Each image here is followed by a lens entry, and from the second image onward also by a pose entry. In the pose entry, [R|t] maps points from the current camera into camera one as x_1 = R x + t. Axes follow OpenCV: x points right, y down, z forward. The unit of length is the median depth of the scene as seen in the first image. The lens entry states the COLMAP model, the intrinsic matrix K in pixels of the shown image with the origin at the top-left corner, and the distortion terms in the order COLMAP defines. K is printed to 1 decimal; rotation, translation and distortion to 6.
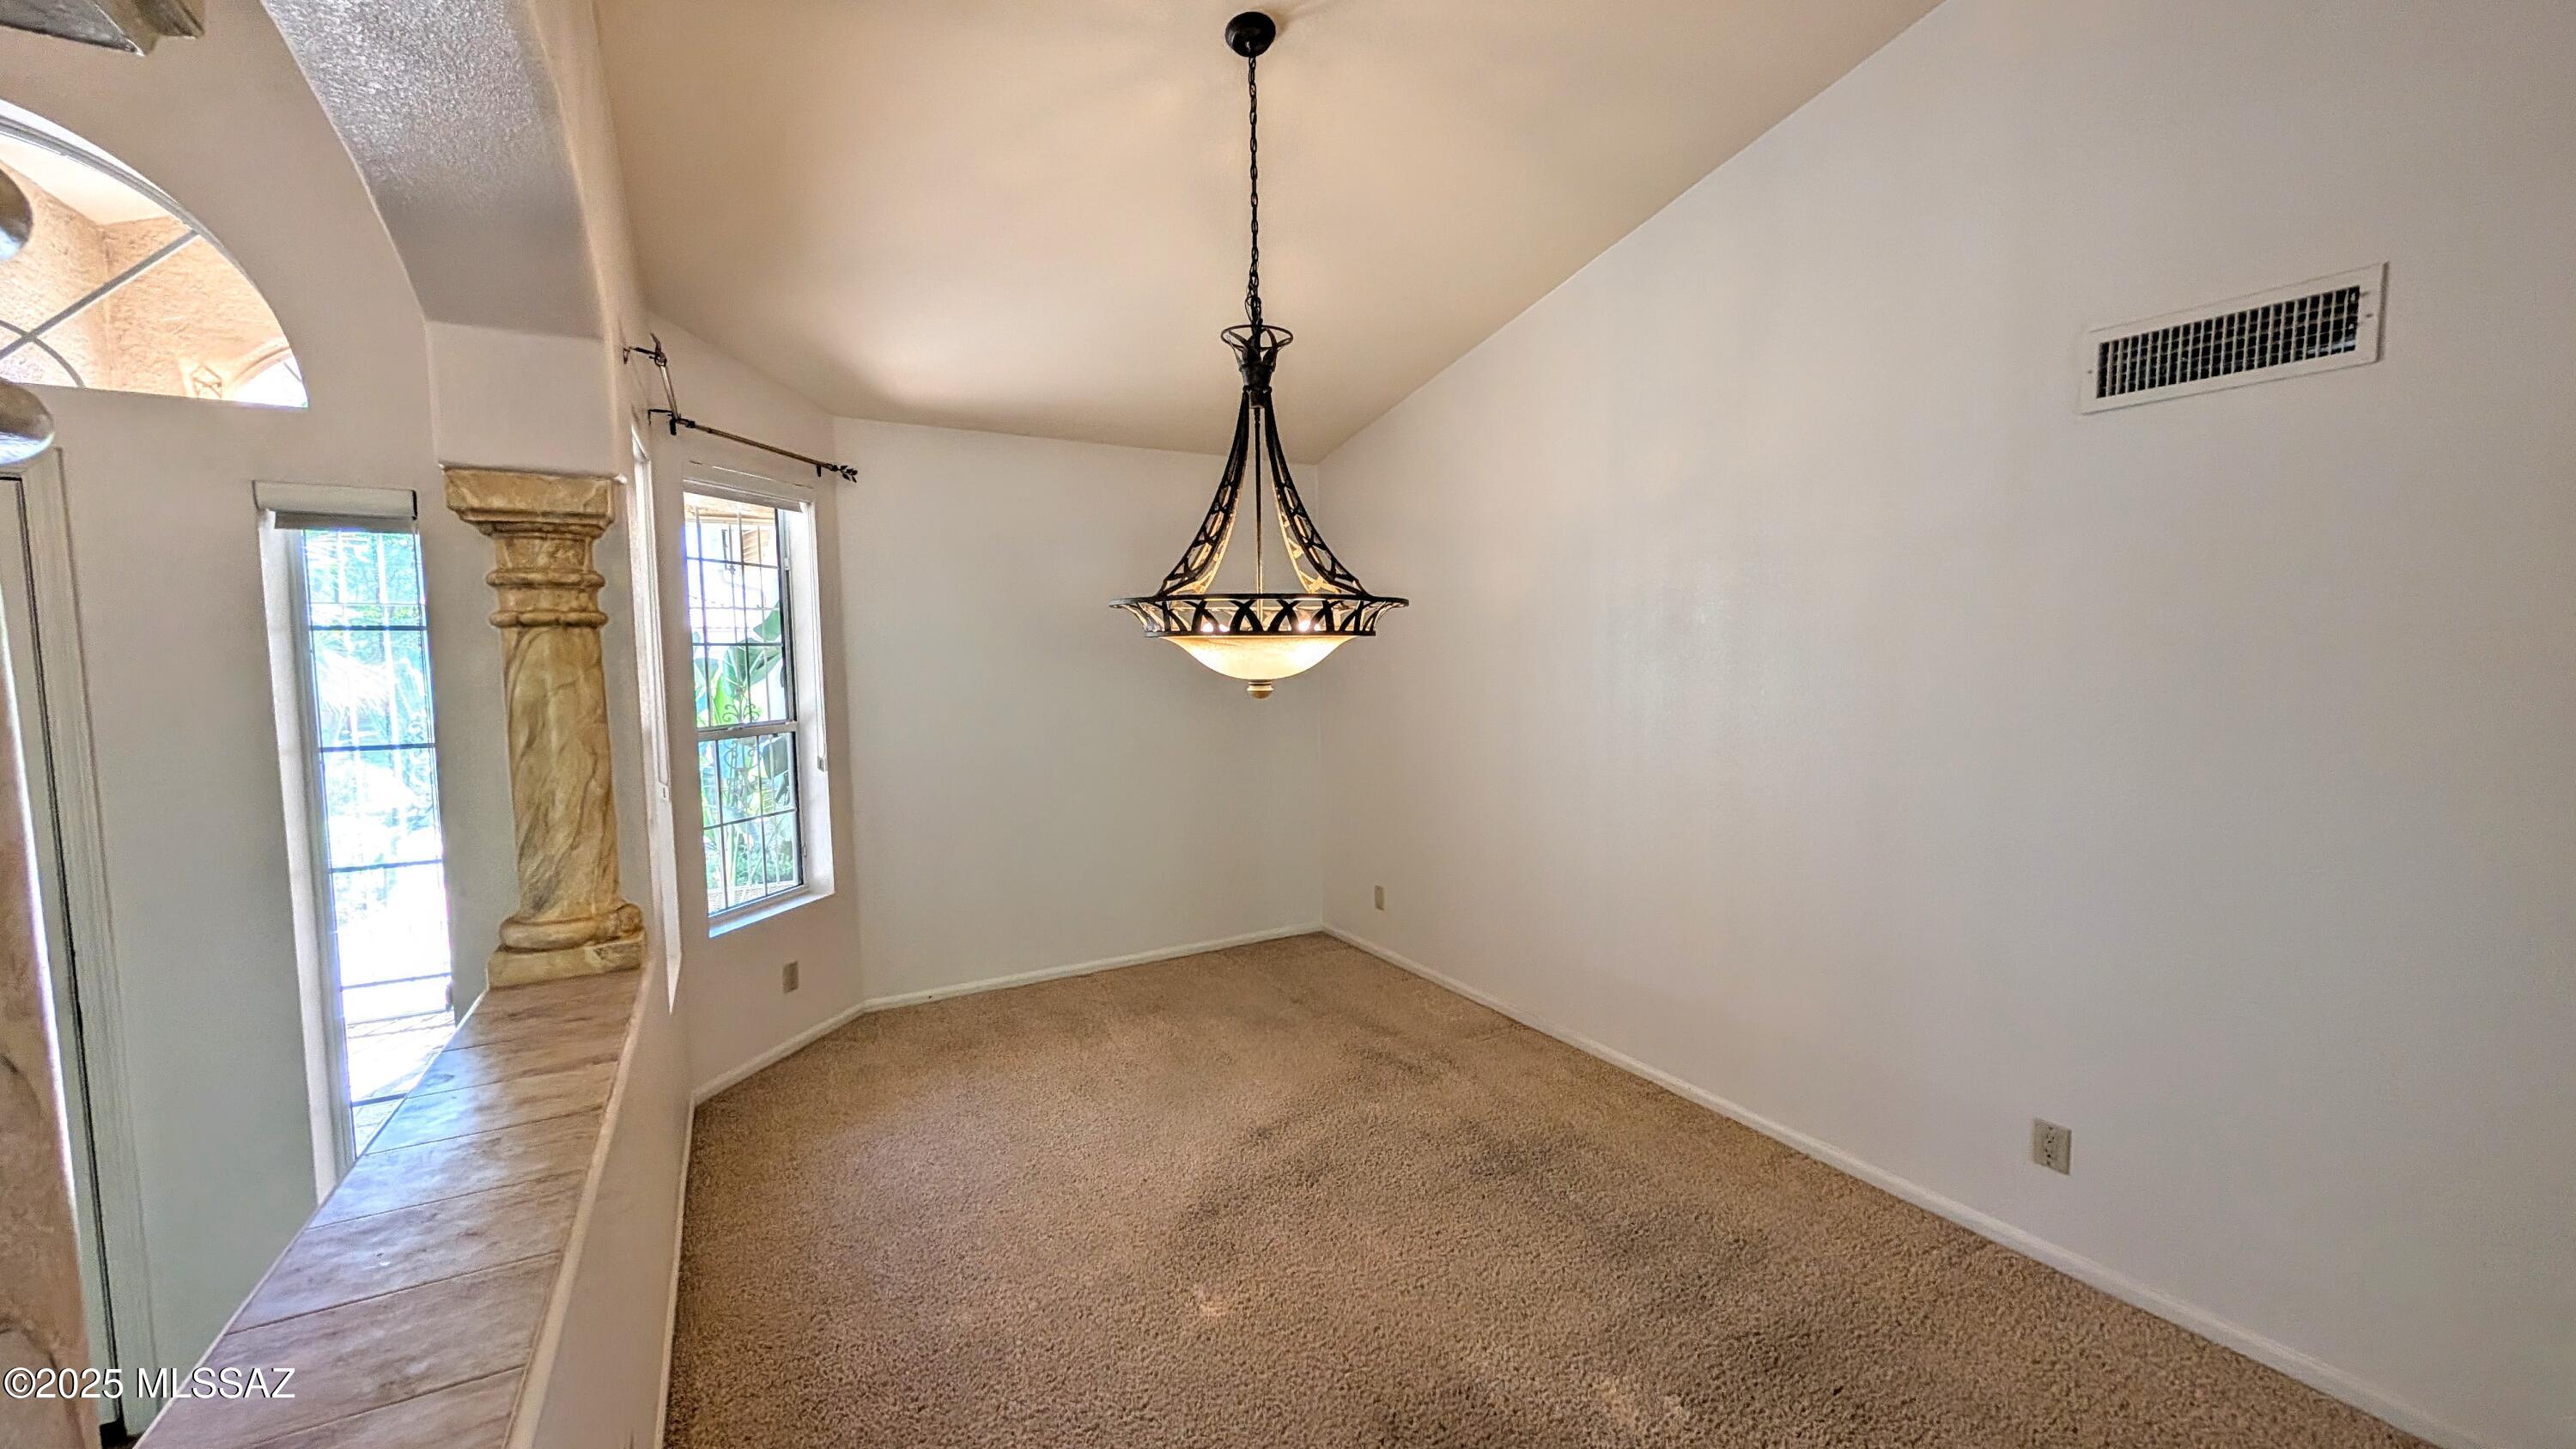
lens RADIAL K [[963.3, 0, 1303.2], [0, 963.3, 724.3], [0, 0, 1]] dist [-0.000100, -0.000415]
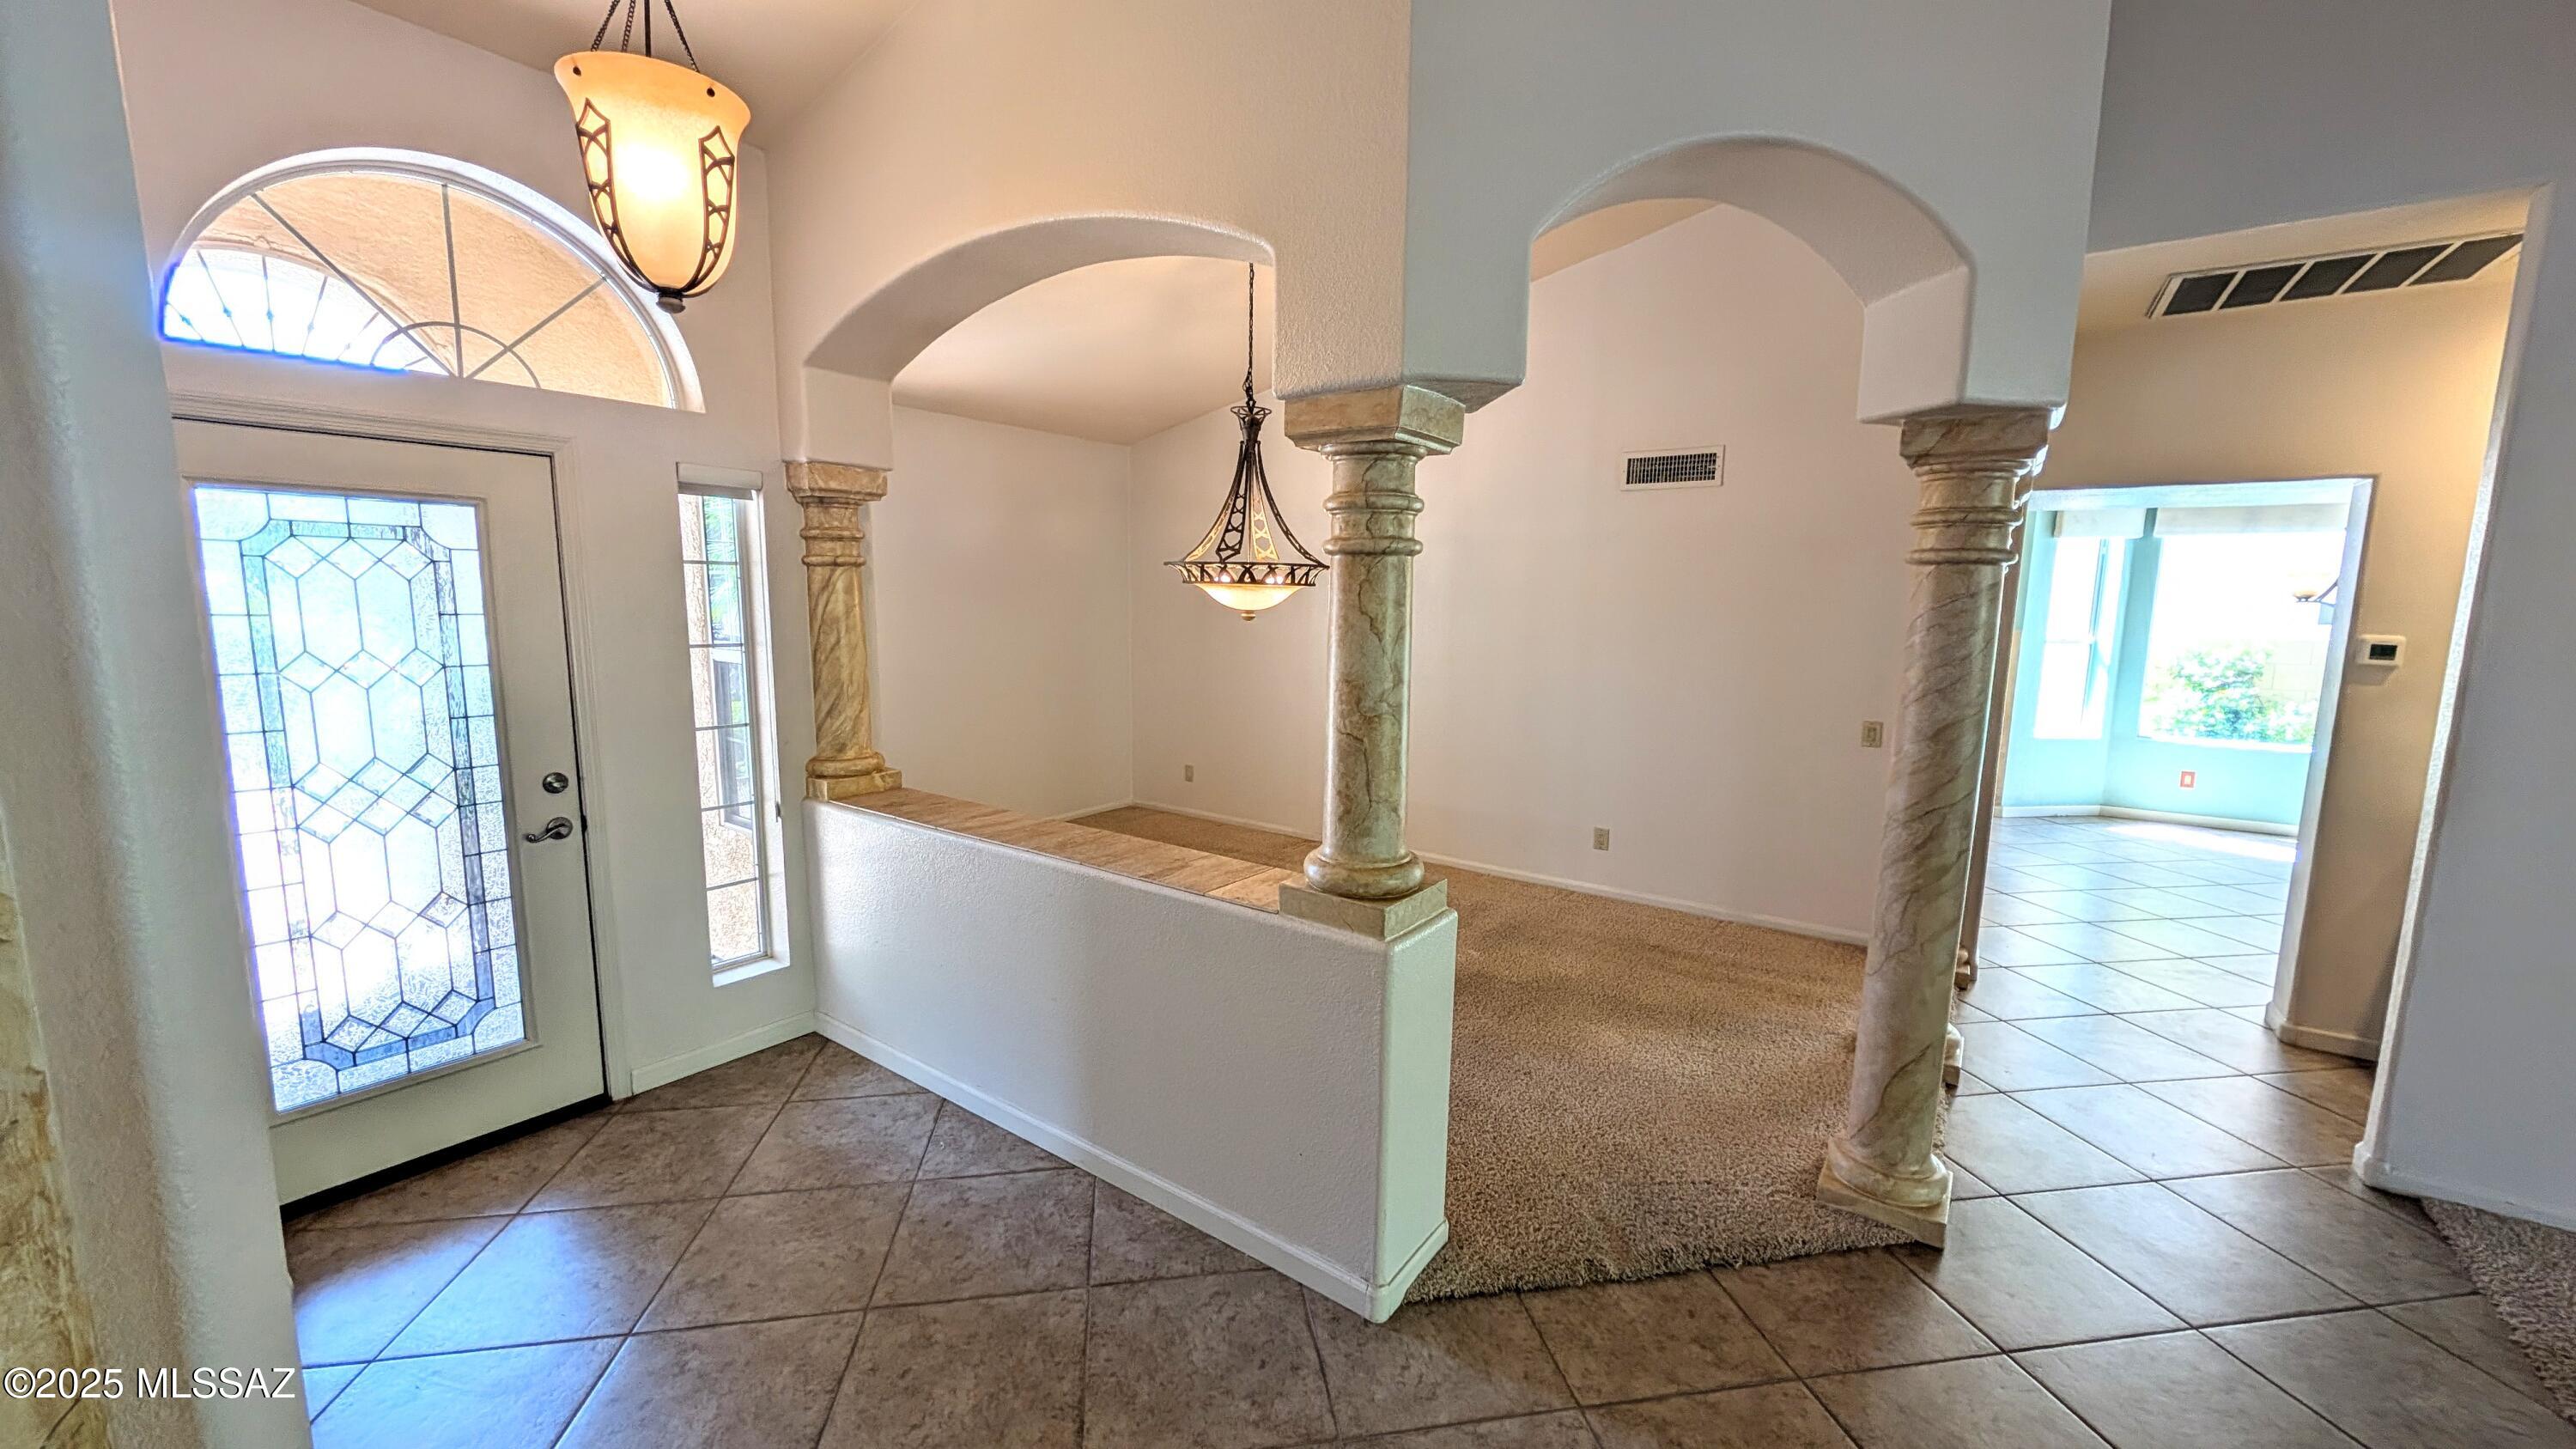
lens RADIAL K [[963.3, 0, 1294.4], [0, 963.3, 727.8], [0, 0, 1]] dist [-0.000100, -0.000415]
pose [[0.912168, -0.032136, 0.408555, -0.715598], [0.006628, 0.997947, 0.063699, 0.057822], [-0.409763, -0.055396, 0.910508, -0.655269]]
